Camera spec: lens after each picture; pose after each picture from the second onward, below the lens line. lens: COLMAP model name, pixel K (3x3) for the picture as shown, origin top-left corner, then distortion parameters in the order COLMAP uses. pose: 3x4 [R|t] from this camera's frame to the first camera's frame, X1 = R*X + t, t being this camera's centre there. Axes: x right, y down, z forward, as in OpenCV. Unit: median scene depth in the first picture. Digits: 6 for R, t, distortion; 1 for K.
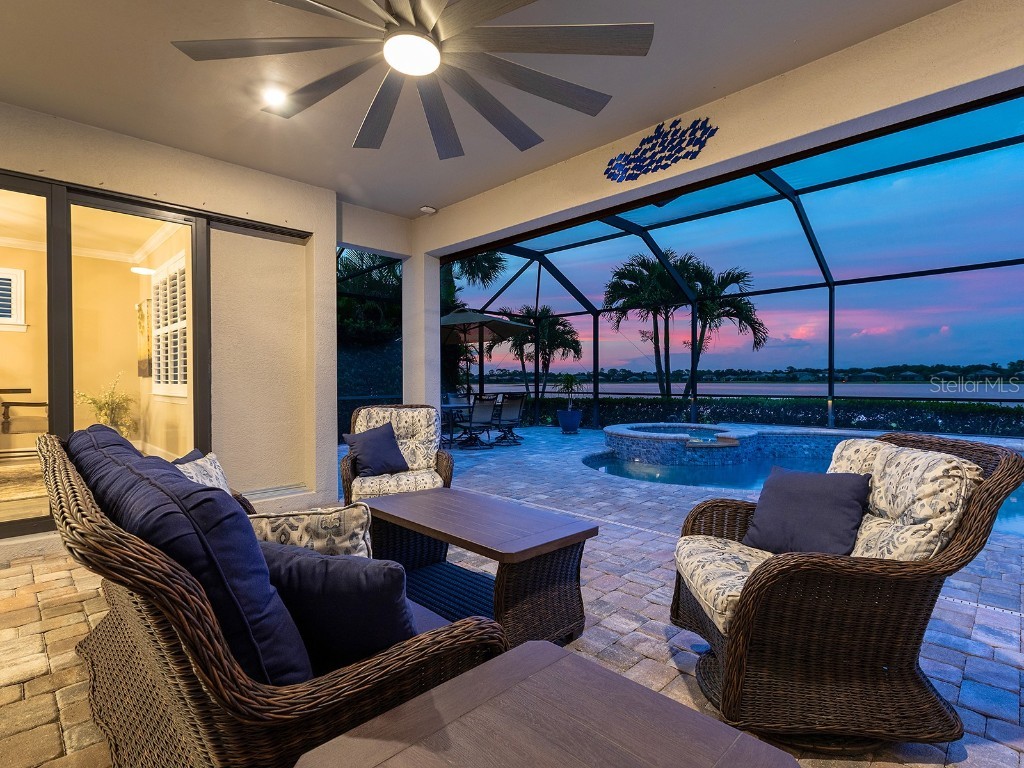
lens RADIAL K [[525.2, 0, 513.5], [0, 525.2, 378.0], [0, 0, 1]] dist [0.010041, 0.001369]
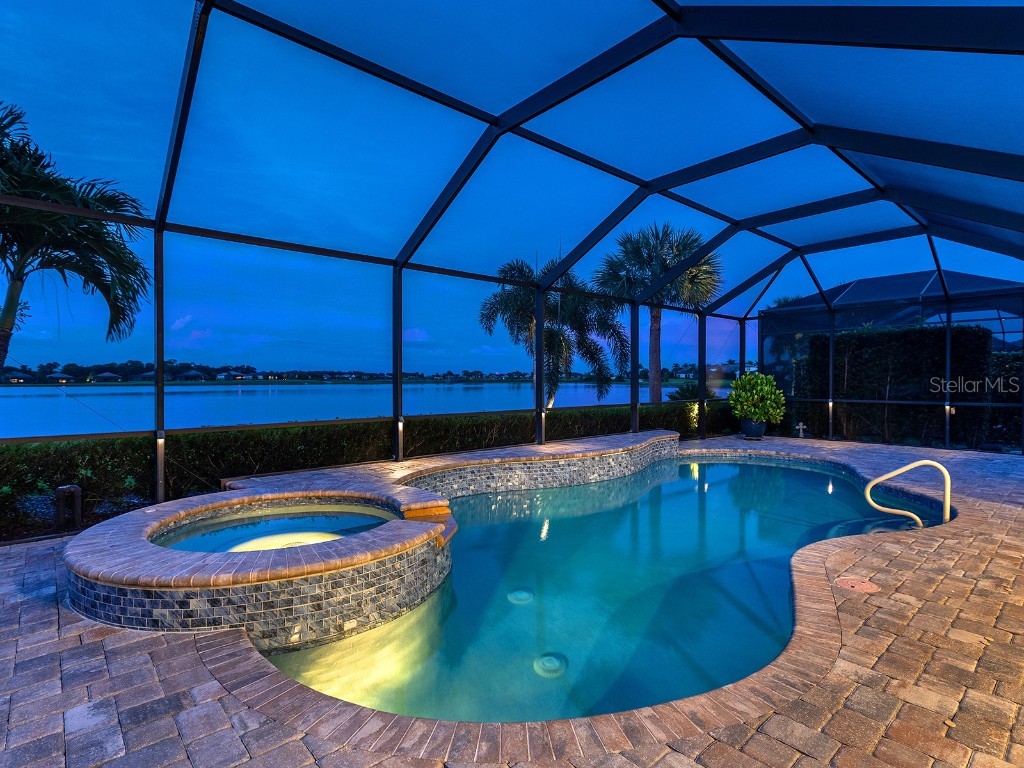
lens RADIAL K [[525.2, 0, 513.9], [0, 525.2, 380.7], [0, 0, 1]] dist [0.010041, 0.001369]
pose [[0.042950, 0.000332, 0.999077, -0.089042], [-0.001789, 0.999998, -0.000255, -0.011826], [-0.999076, -0.001776, 0.042950, 0.577670]]
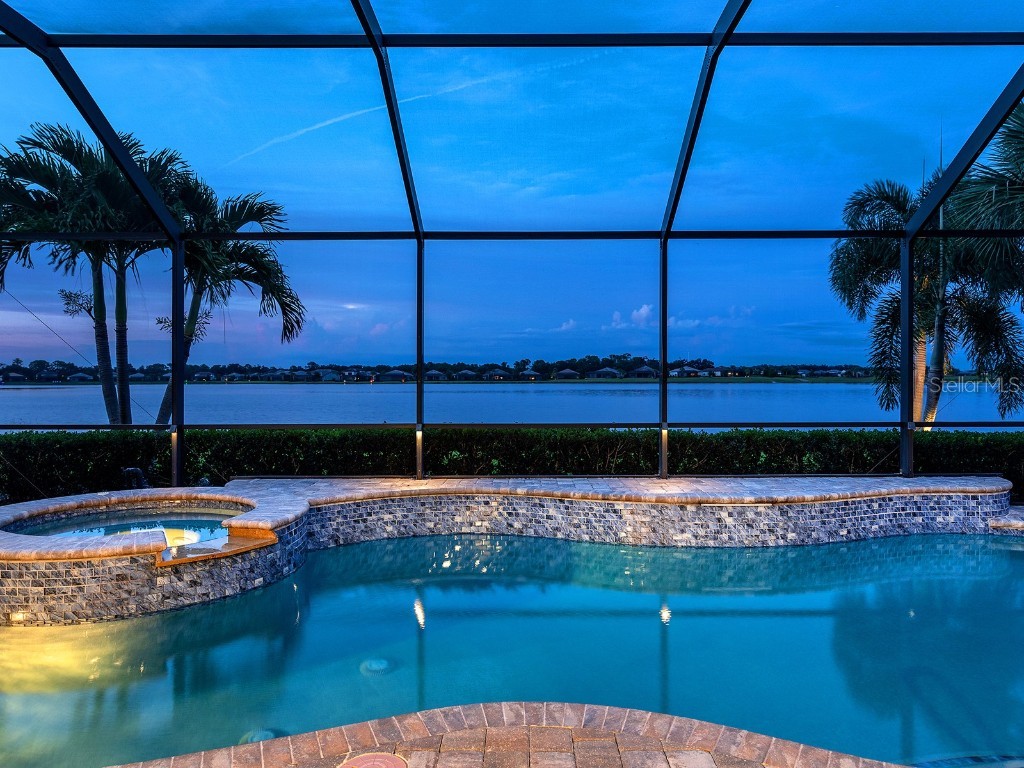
lens RADIAL K [[713.1, 0, 540.0], [0, 713.1, 378.4], [0, 0, 1]] dist [-0.003254, -0.003926]
pose [[0.699049, 0.000687, 0.715073, 0.086687], [-0.003256, 0.999992, 0.002223, -0.013704], [-0.715066, -0.003882, 0.699046, 0.244015]]
